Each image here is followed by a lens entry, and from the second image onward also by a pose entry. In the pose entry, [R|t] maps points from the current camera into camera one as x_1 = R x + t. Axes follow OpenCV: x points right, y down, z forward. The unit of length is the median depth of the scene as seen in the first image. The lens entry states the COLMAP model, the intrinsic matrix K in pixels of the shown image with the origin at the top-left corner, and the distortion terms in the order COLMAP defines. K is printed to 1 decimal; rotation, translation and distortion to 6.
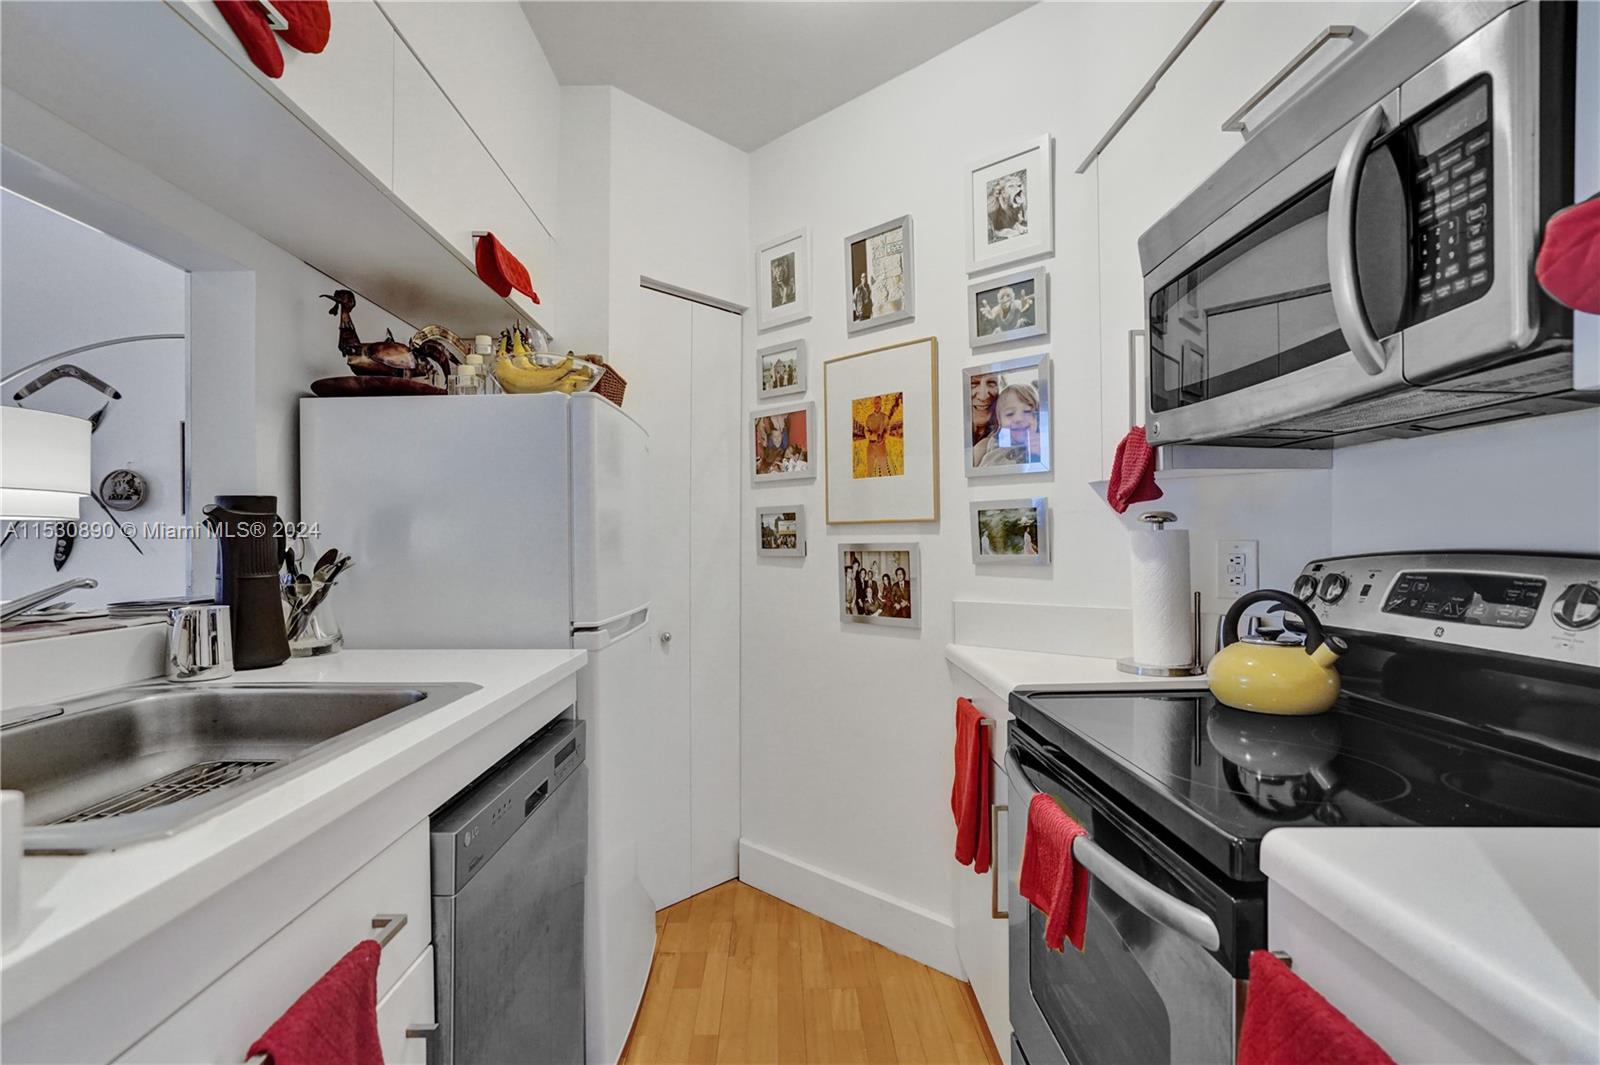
lens RADIAL K [[760.1, 0, 796.6], [0, 760.1, 546.2], [0, 0, 1]] dist [-0.050322, 0.026300]
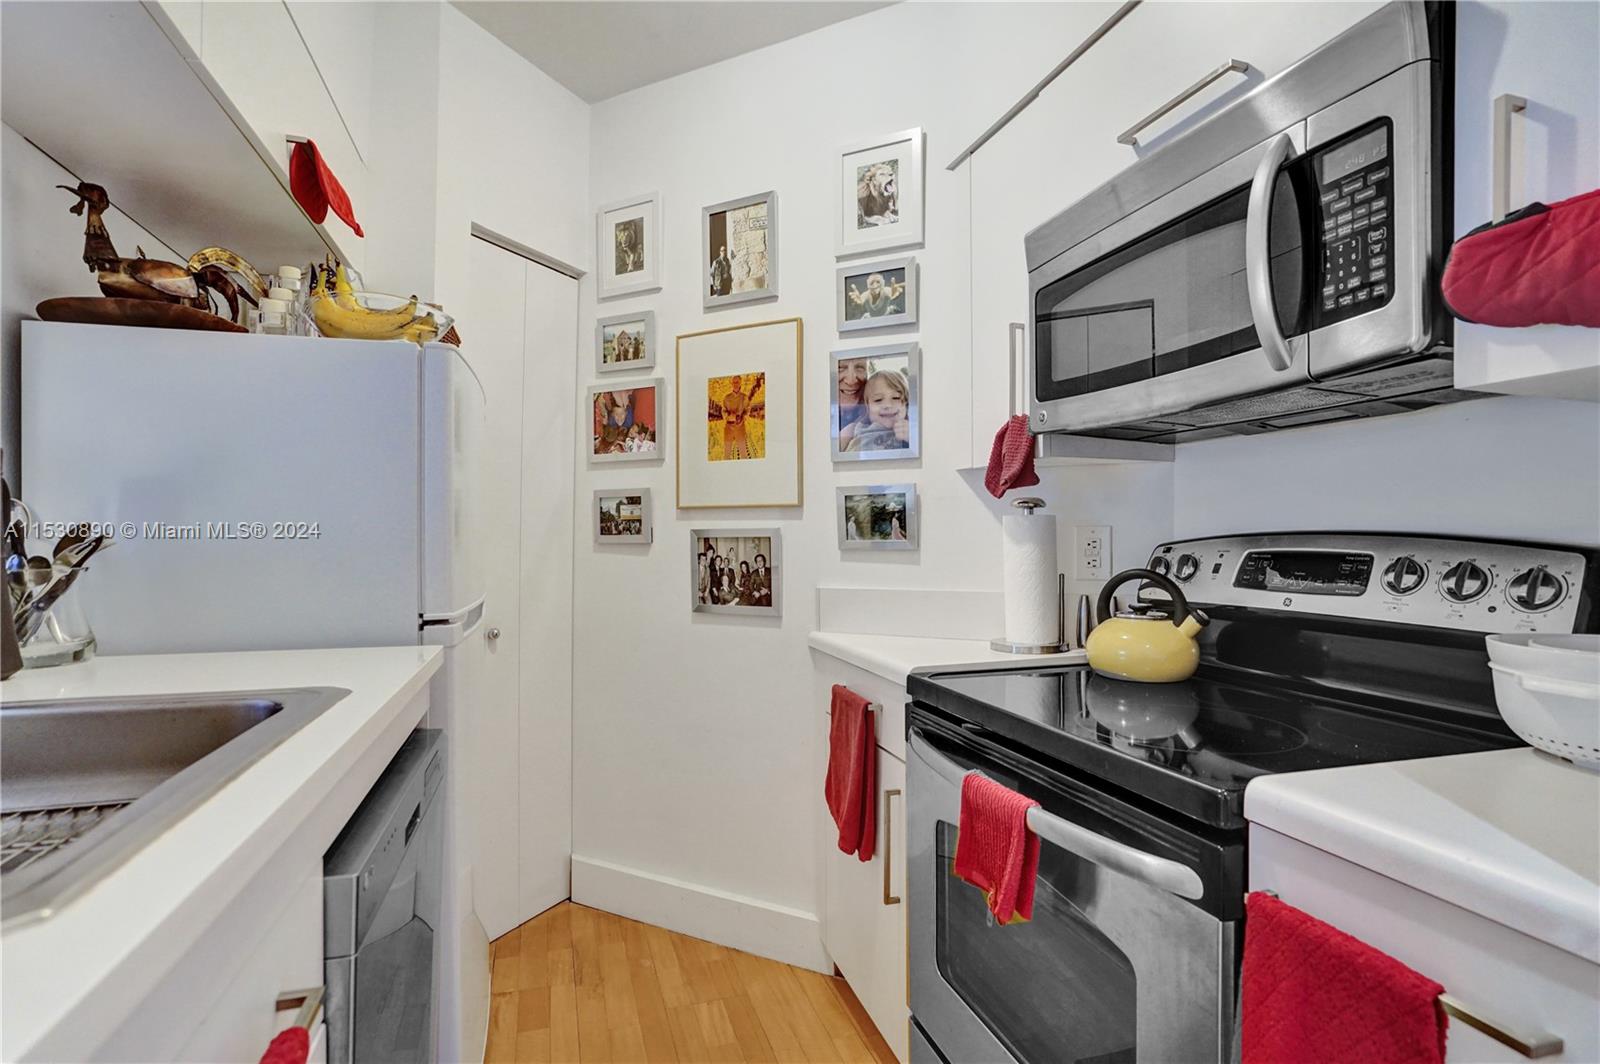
lens RADIAL K [[777.8, 0, 796.8], [0, 777.8, 535.9], [0, 0, 1]] dist [-0.048603, 0.027610]
pose [[0.958008, 0.007067, 0.286654, -0.116859], [-0.004647, 0.999948, -0.009124, 0.015698], [-0.286703, 0.007409, 0.957991, 0.046161]]
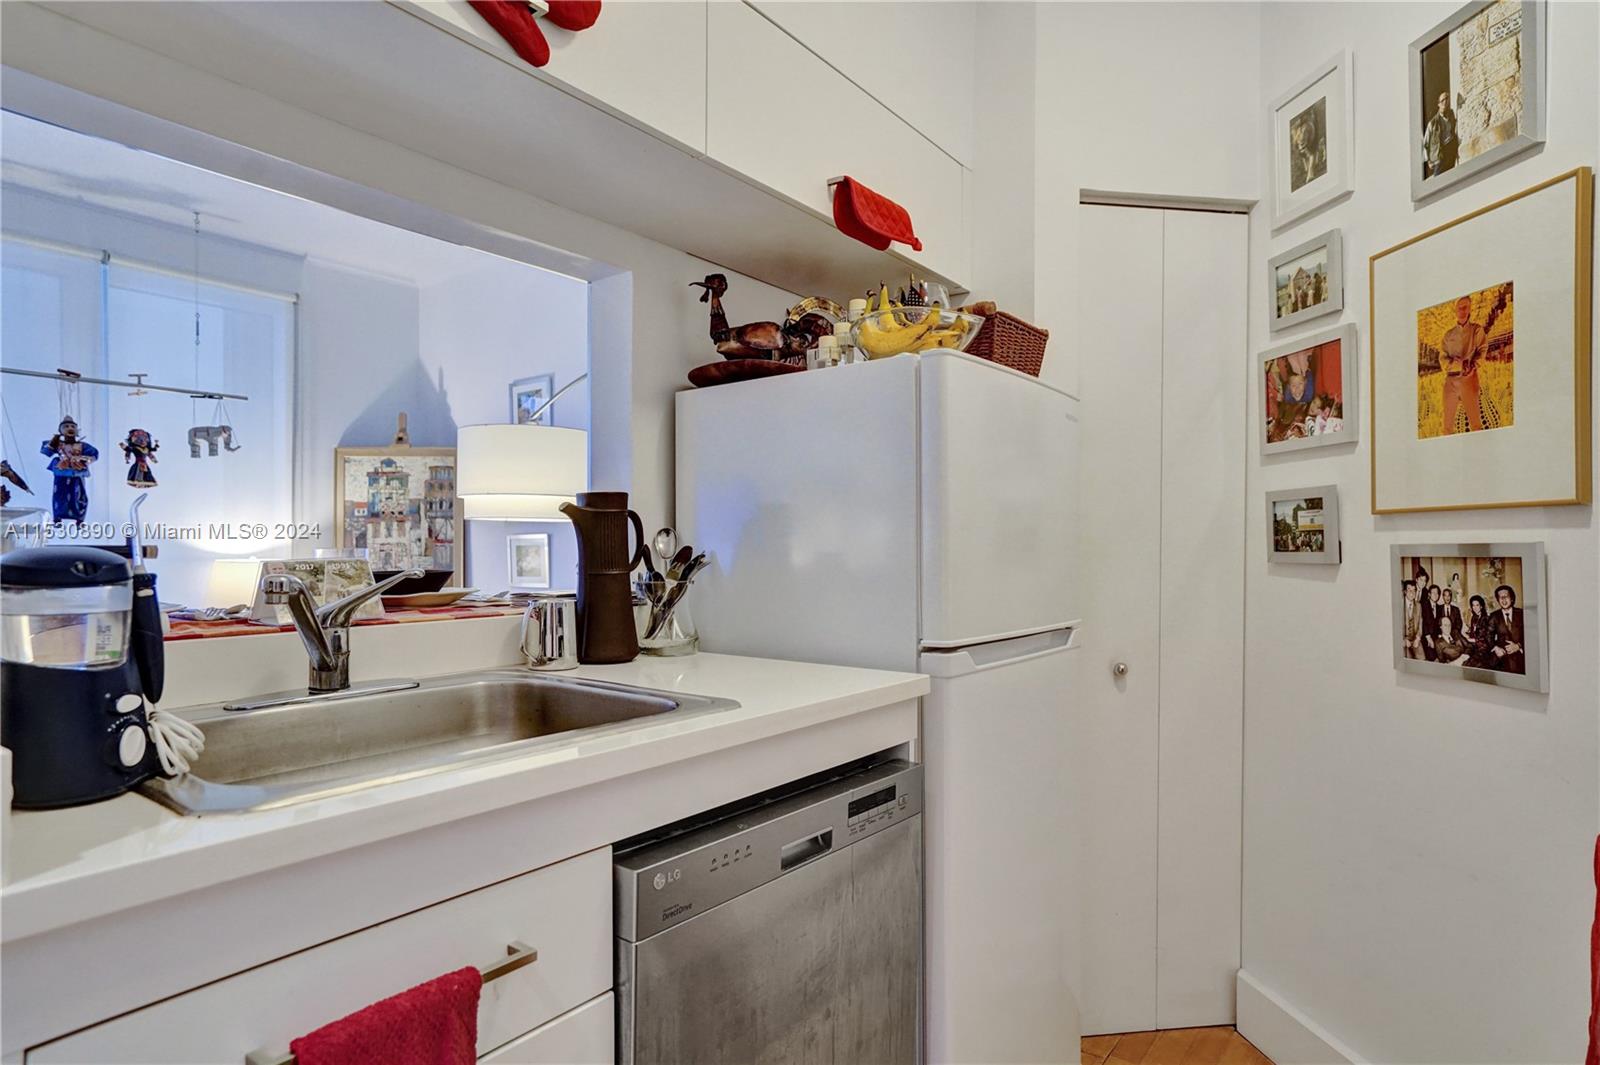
lens RADIAL K [[895.6, 0, 797.4], [0, 895.6, 553.2], [0, 0, 1]] dist [-0.023032, 0.032356]
pose [[0.783870, 0.010388, -0.620838, 0.156565], [-0.007548, 0.999946, 0.007201, 0.002710], [0.620879, -0.000959, 0.783906, 0.145082]]
